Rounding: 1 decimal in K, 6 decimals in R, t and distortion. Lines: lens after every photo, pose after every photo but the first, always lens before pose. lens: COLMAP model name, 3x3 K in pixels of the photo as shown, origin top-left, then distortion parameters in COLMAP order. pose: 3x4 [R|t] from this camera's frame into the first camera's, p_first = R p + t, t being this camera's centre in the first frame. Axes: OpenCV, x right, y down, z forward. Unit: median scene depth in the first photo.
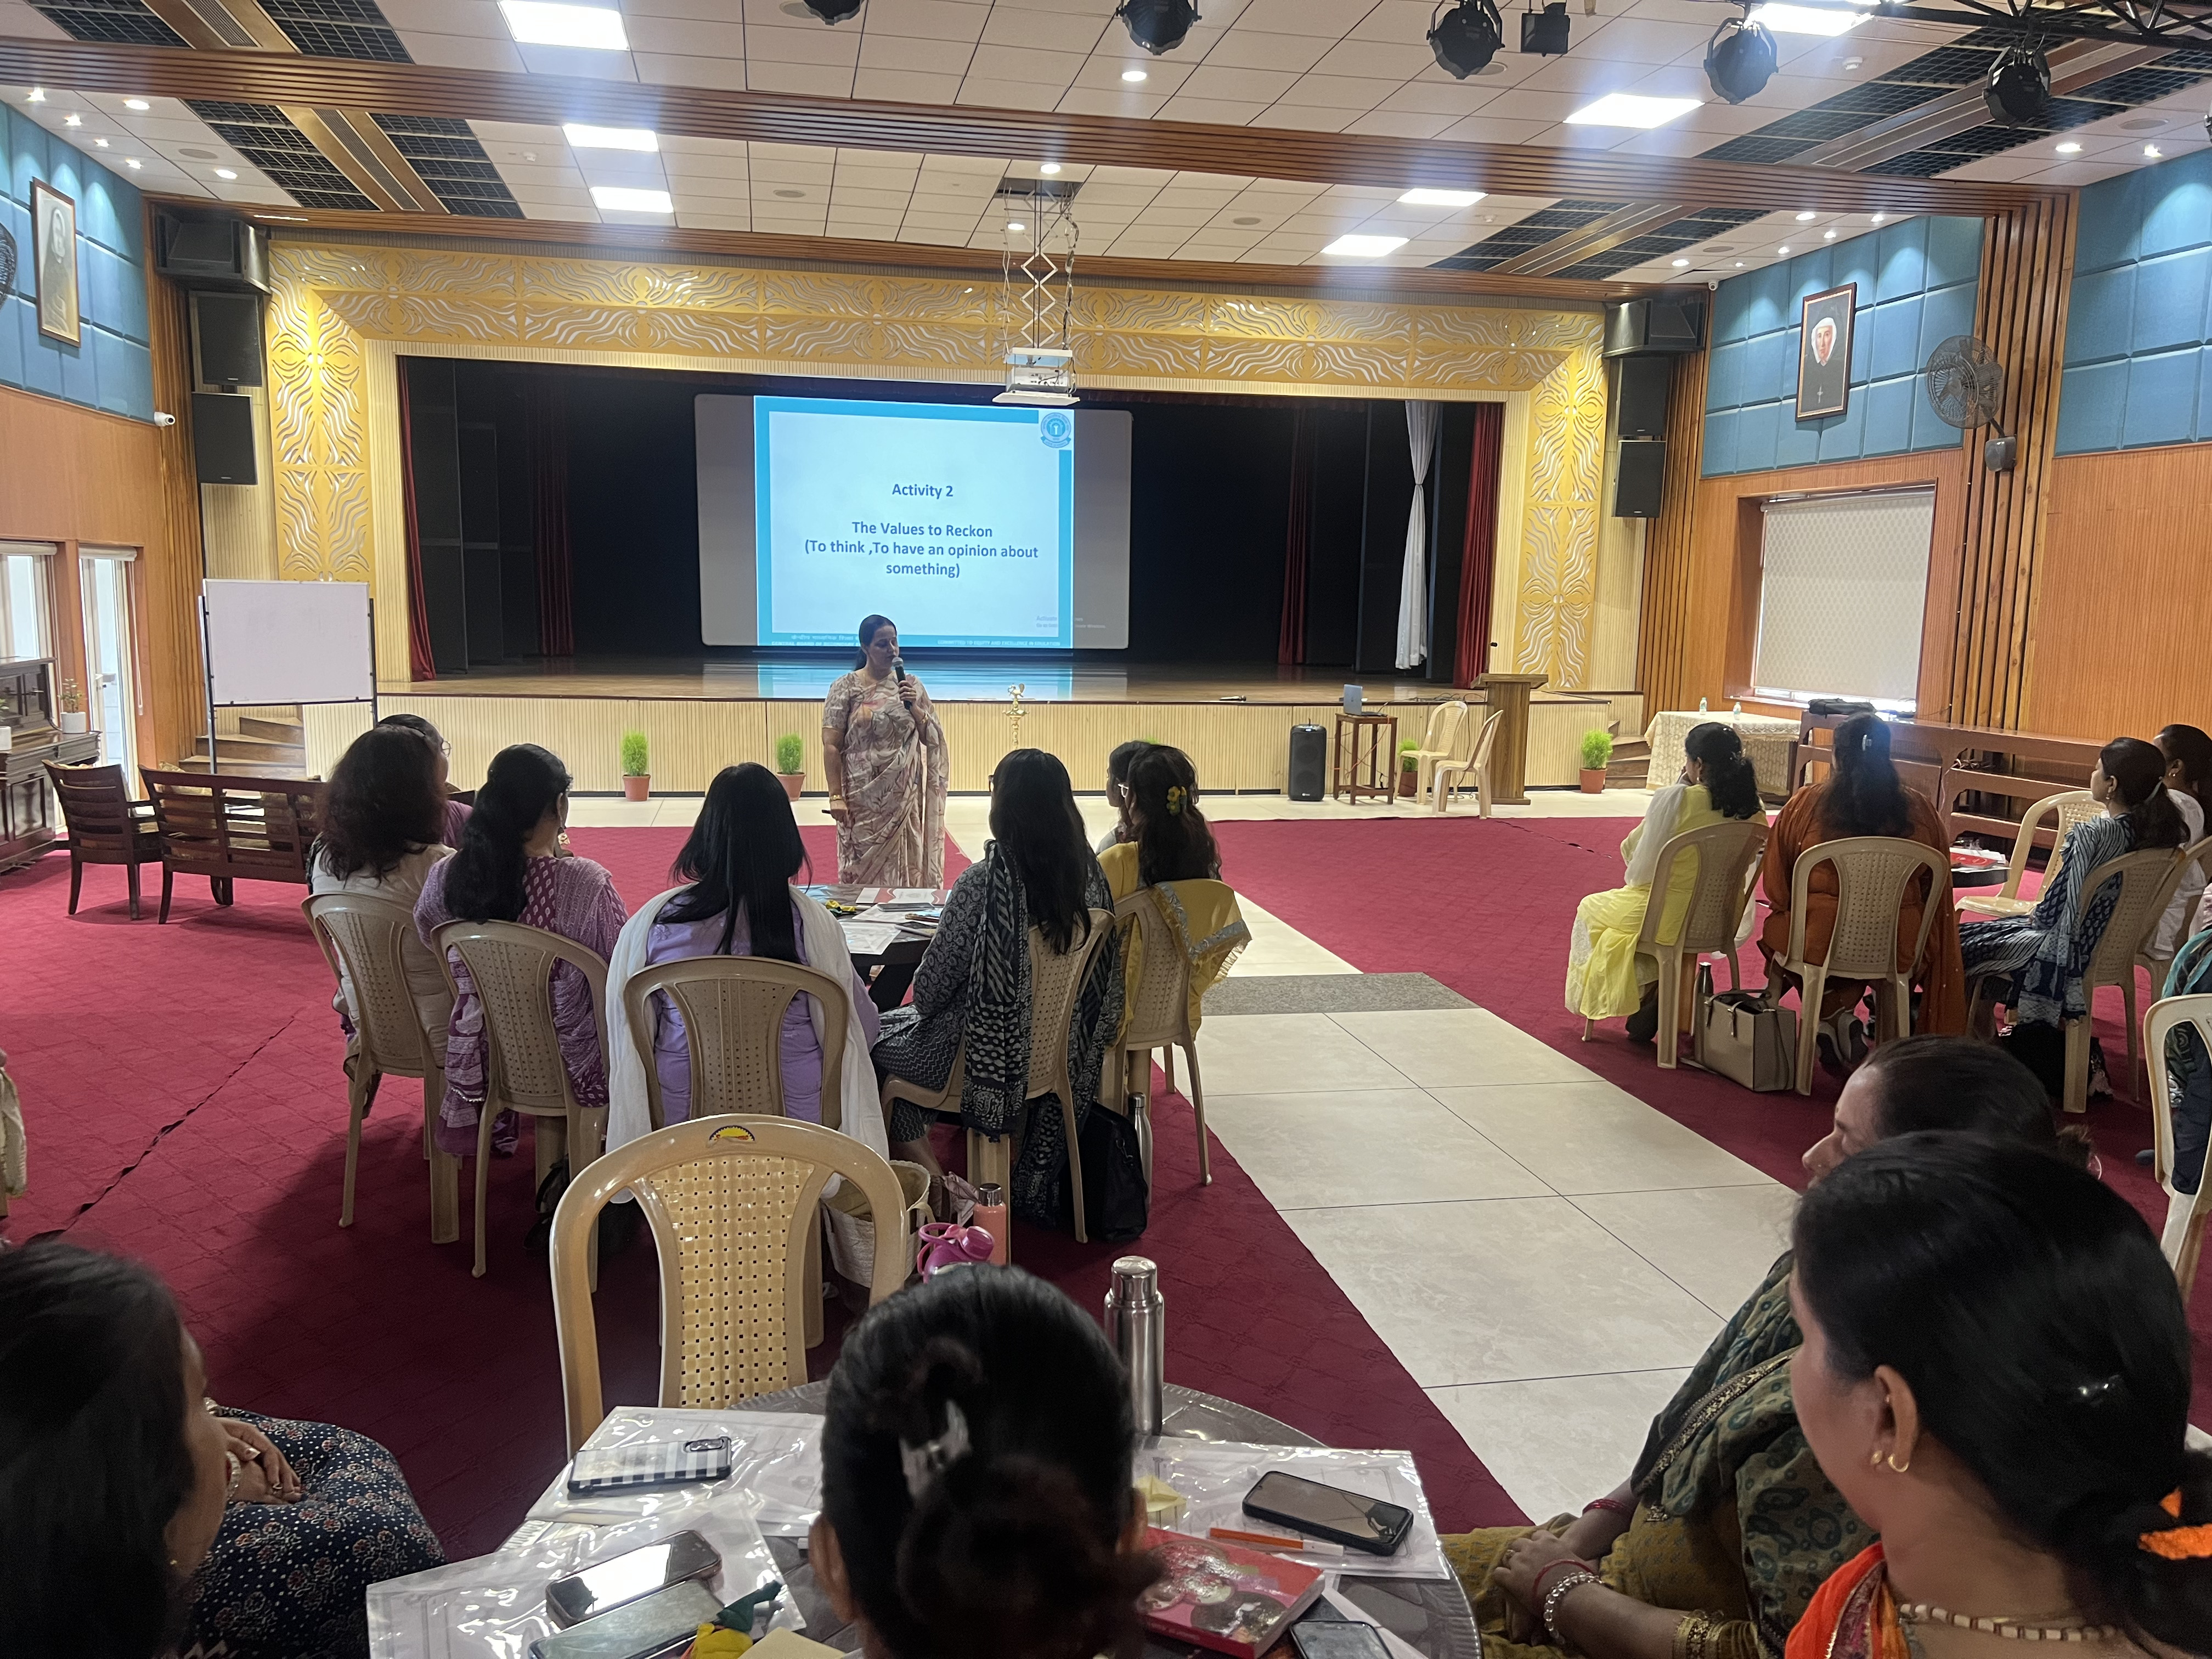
lens RADIAL K [[1662.9, 0, 1118.8], [0, 1662.9, 822.9], [0, 0, 1]] dist [0.037036, -0.045657]
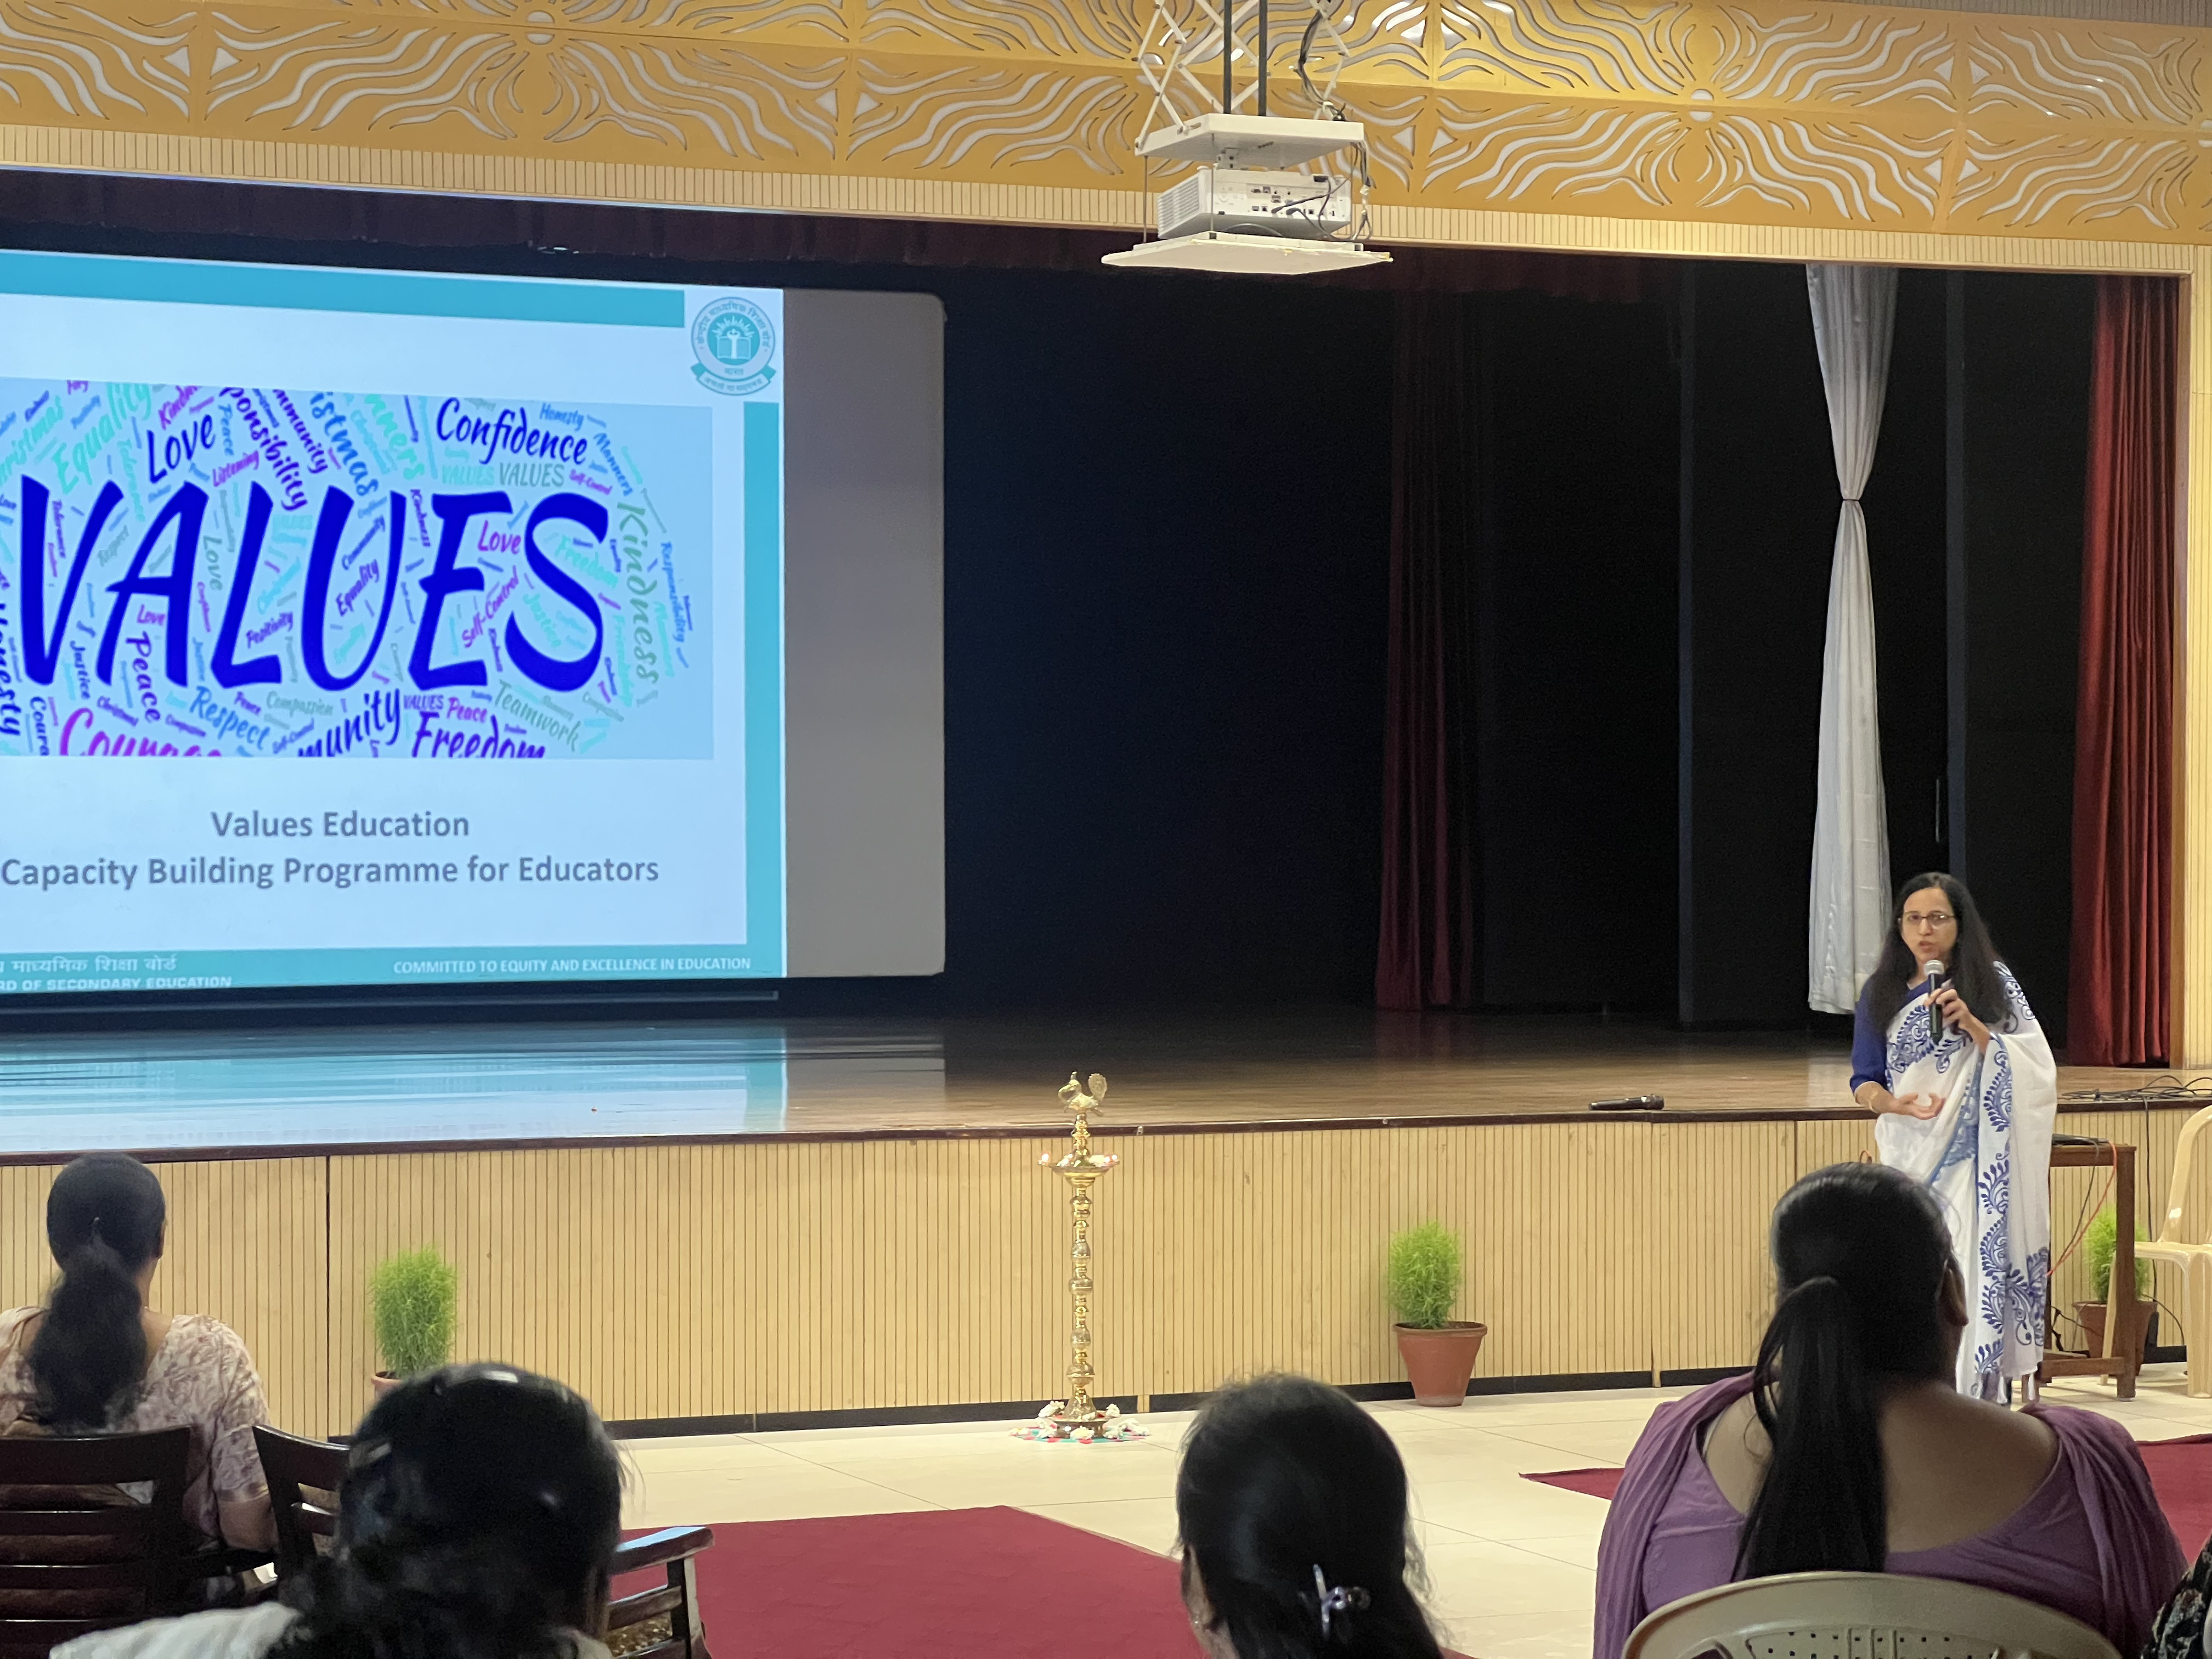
lens RADIAL K [[5324.7, 0, 1106.0], [0, 5324.7, 829.5], [0, 0, 1]] dist [0.219782, -0.241535]
pose [[0.971087, -0.016410, 0.238160, -0.296638], [0.047400, 0.991026, -0.124985, 0.002207], [-0.233971, 0.132660, 0.963150, -0.057373]]
